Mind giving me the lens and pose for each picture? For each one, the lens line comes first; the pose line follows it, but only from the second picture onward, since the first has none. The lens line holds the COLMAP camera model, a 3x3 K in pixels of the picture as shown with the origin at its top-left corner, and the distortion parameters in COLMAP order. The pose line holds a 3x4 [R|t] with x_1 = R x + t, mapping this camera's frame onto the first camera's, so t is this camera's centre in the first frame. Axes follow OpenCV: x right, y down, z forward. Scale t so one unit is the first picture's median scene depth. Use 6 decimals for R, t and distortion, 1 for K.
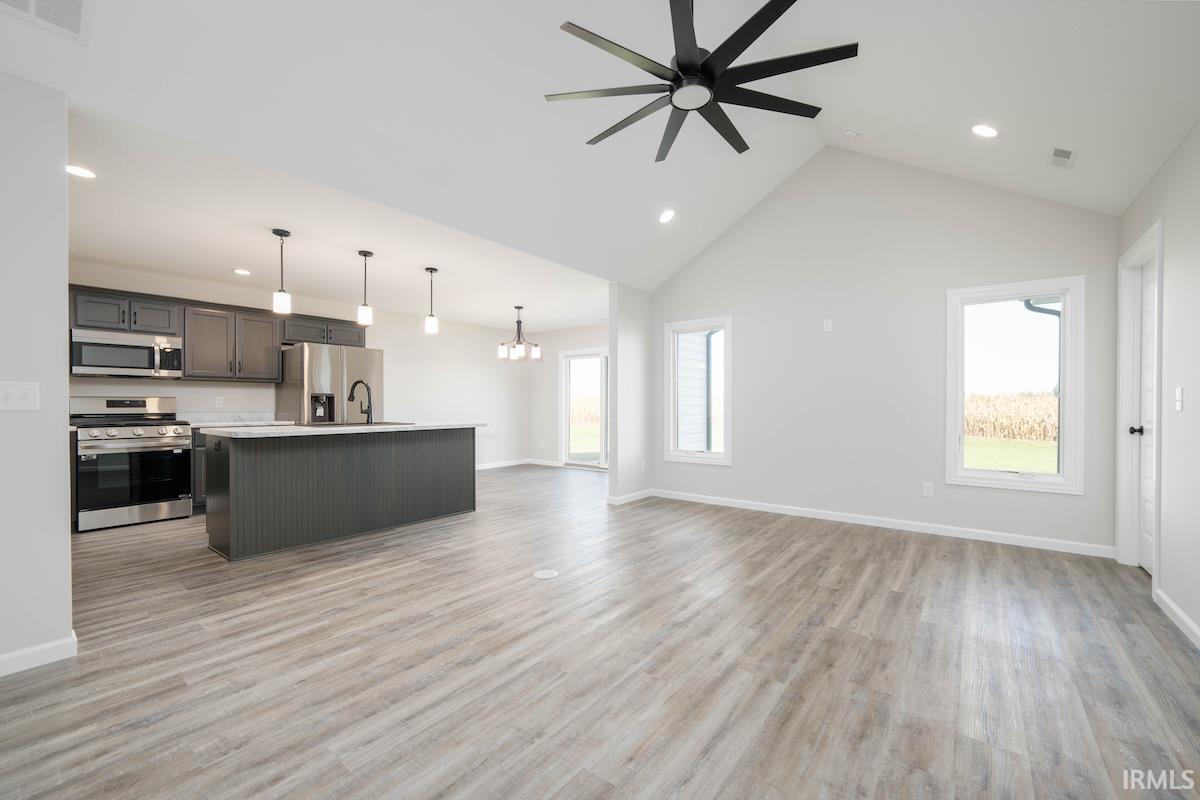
lens RADIAL K [[482.9, 0, 590.4], [0, 482.9, 405.0], [0, 0, 1]] dist [0.003201, 0.001556]
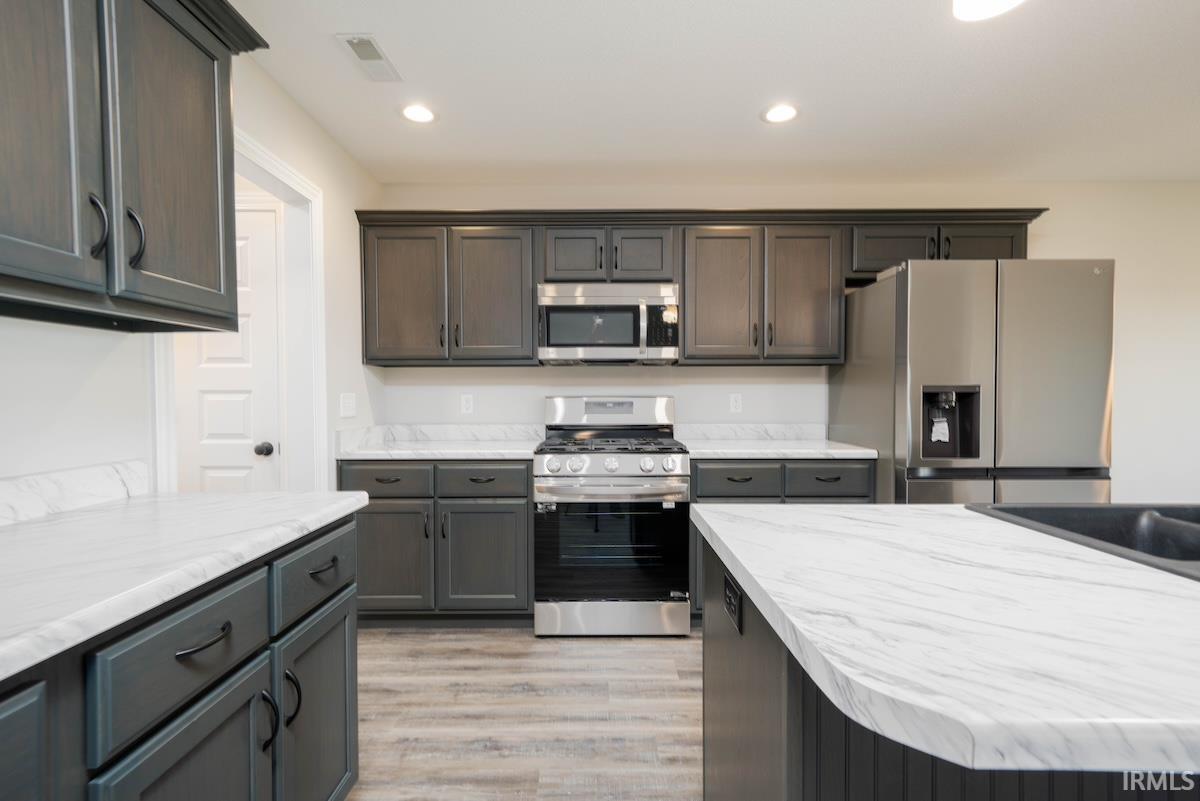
lens RADIAL K [[547.9, 0, 596.4], [0, 547.9, 402.7], [0, 0, 1]] dist [0.001740, 0.000070]
pose [[0.619874, 0.011948, -0.784610, -0.432945], [0.000073, 0.999883, 0.015284, -0.019194], [0.784701, -0.009532, 0.619801, 0.563084]]
